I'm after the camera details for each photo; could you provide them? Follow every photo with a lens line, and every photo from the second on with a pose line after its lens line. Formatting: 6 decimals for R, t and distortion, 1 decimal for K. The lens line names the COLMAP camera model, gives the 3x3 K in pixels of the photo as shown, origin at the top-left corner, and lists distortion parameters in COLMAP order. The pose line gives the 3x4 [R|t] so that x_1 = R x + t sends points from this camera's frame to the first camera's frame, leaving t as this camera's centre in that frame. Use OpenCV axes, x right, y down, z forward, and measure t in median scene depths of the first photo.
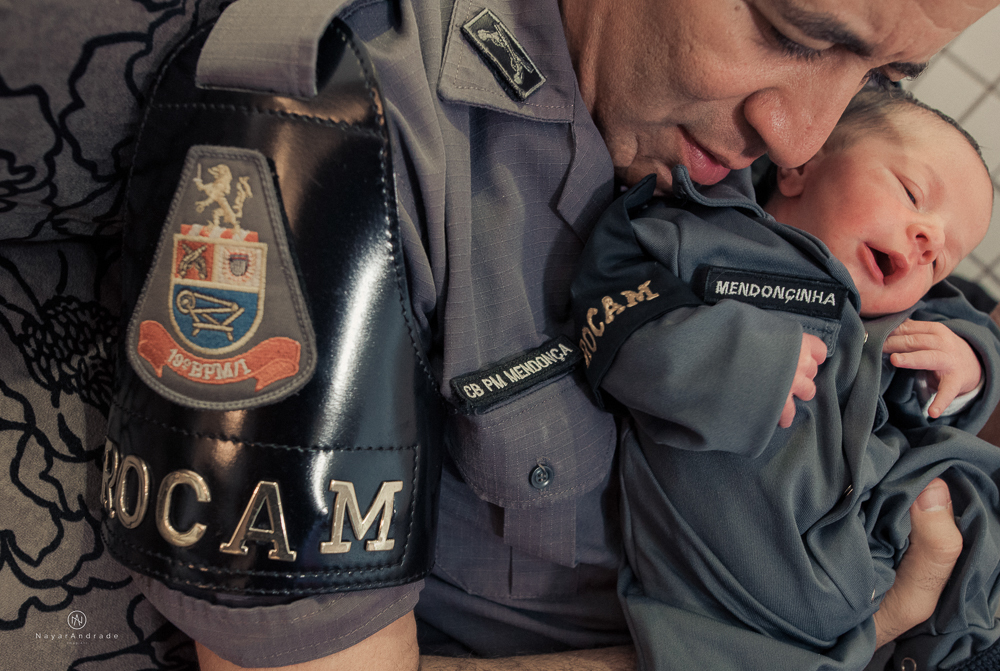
lens RADIAL K [[813.7, 0, 500.0], [0, 813.7, 335.5], [0, 0, 1]] dist [-0.013409, -0.016078]
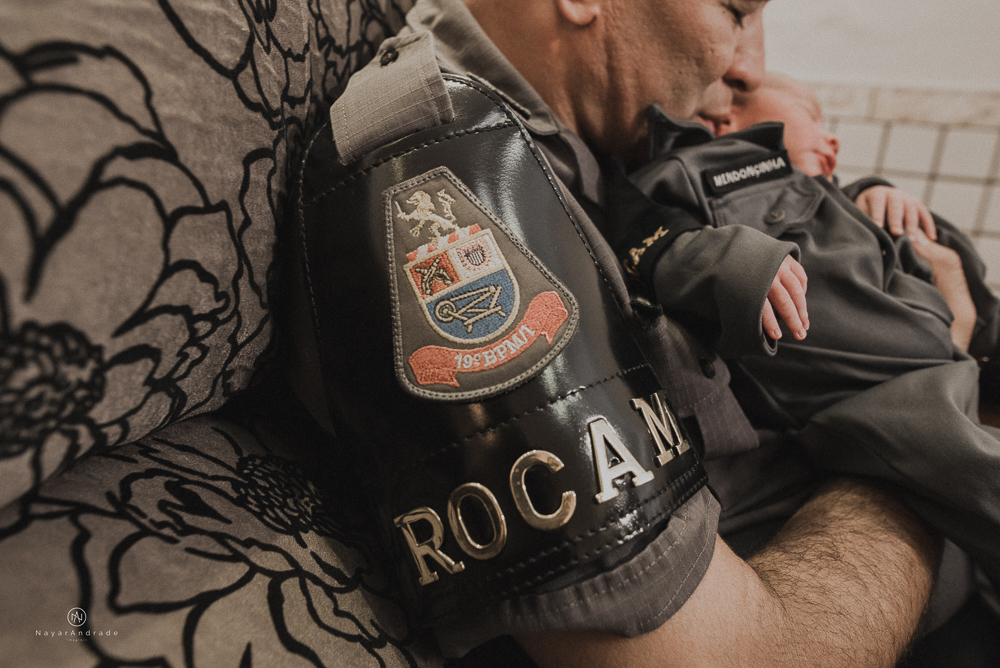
lens RADIAL K [[624.5, 0, 499.1], [0, 624.5, 301.1], [0, 0, 1]] dist [-0.003822, -0.002330]
pose [[0.825196, -0.443909, 0.349280, -0.611317], [0.531130, 0.820249, -0.212351, 0.159899], [-0.192232, 0.360744, 0.912639, 0.231486]]
